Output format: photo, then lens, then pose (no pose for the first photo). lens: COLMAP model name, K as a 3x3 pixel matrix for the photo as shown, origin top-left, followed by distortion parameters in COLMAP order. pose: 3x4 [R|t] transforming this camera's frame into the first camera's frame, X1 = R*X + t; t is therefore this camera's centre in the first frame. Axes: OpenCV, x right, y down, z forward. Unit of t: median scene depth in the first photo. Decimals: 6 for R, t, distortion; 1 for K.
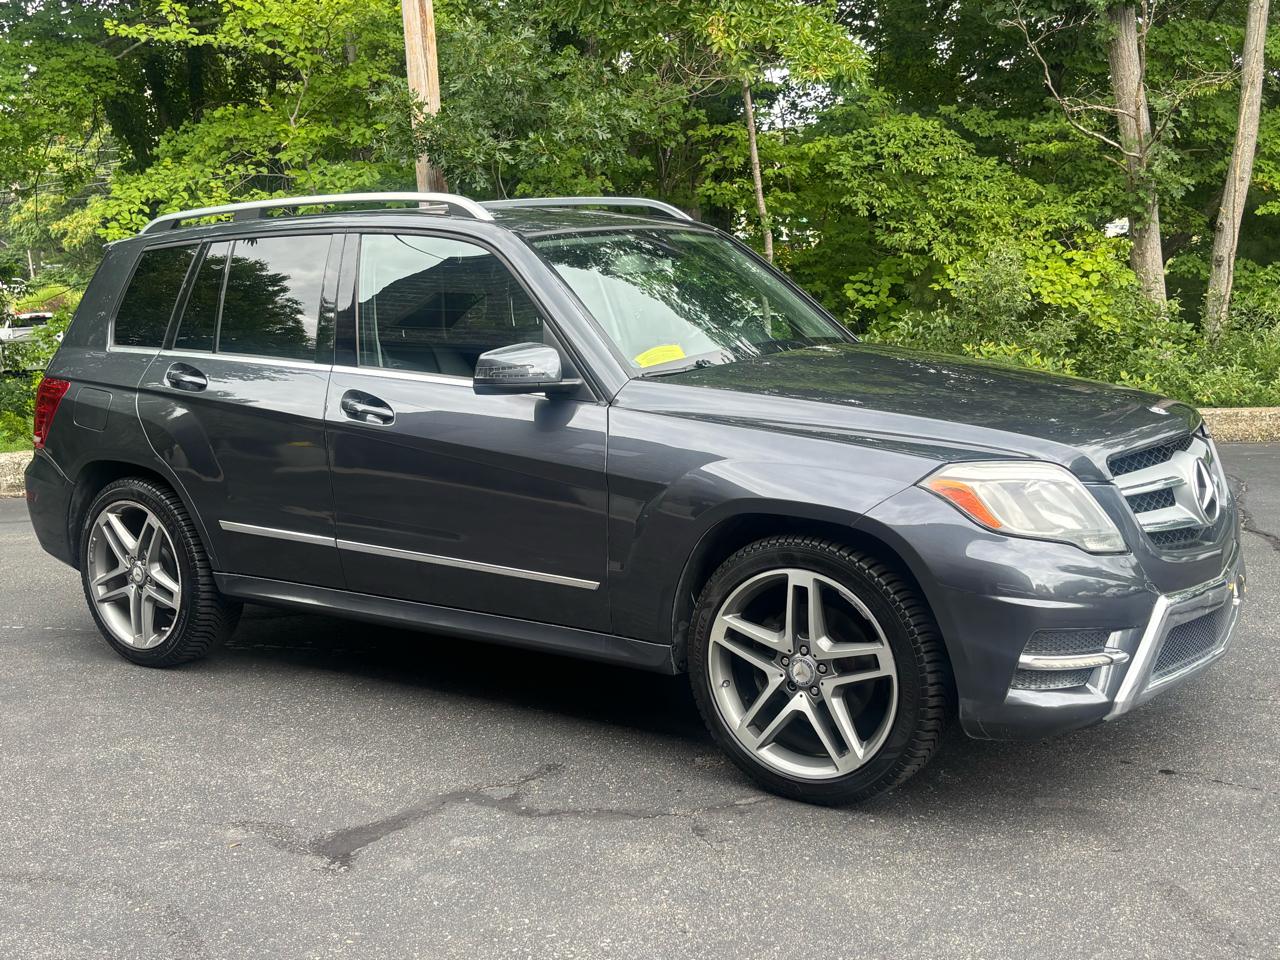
lens RADIAL K [[1458.7, 0, 623.3], [0, 1458.7, 479.7], [0, 0, 1]] dist [0.096280, -0.245585]
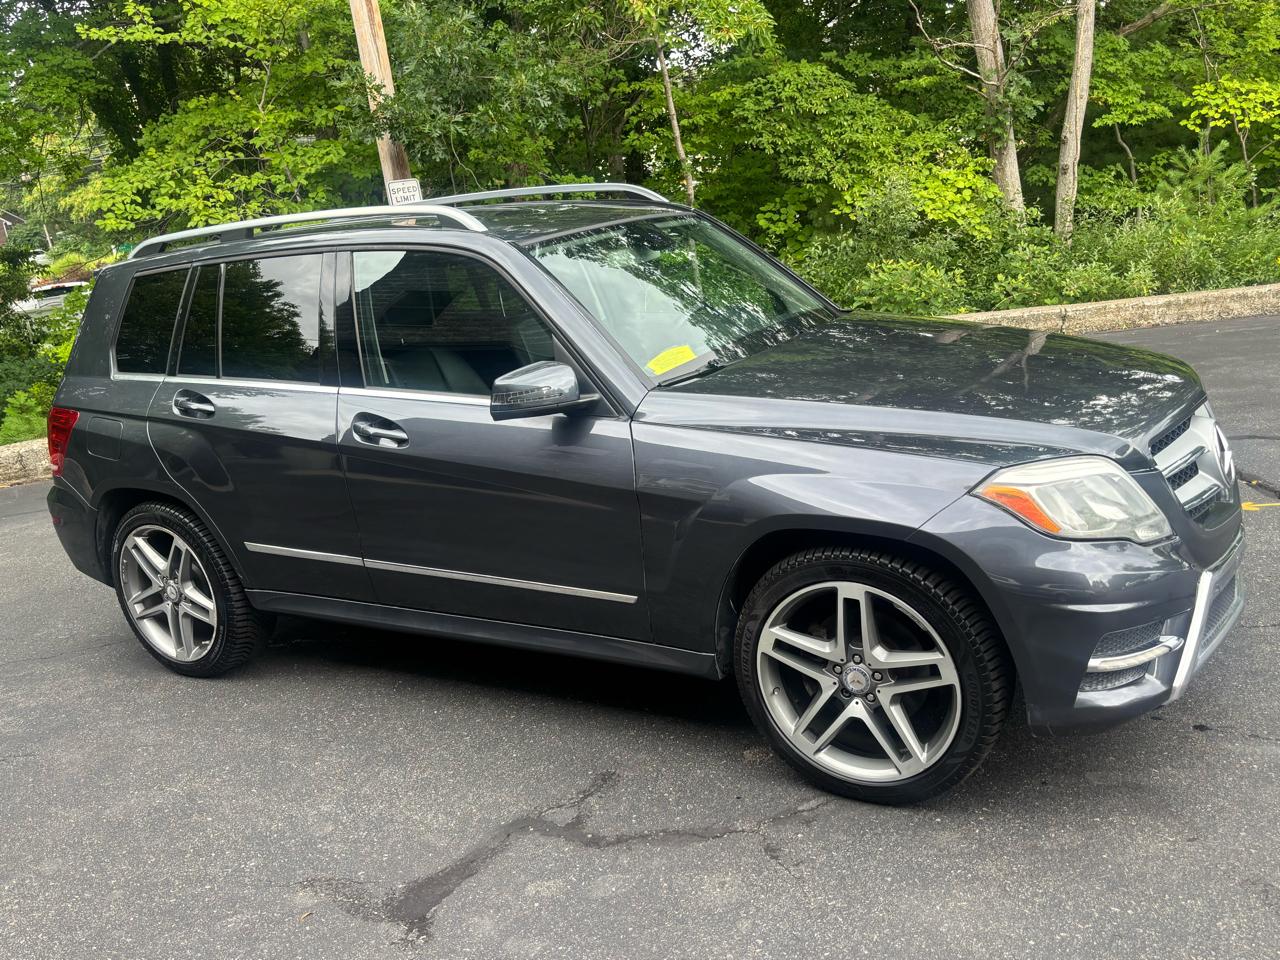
lens RADIAL K [[1156.3, 0, 644.2], [0, 1156.3, 490.6], [0, 0, 1]] dist [0.005350, 0.034422]
pose [[0.993407, -0.096622, 0.061692, -0.046478], [0.089226, 0.989572, 0.113076, -0.078869], [-0.071974, -0.106826, 0.991669, 0.190743]]
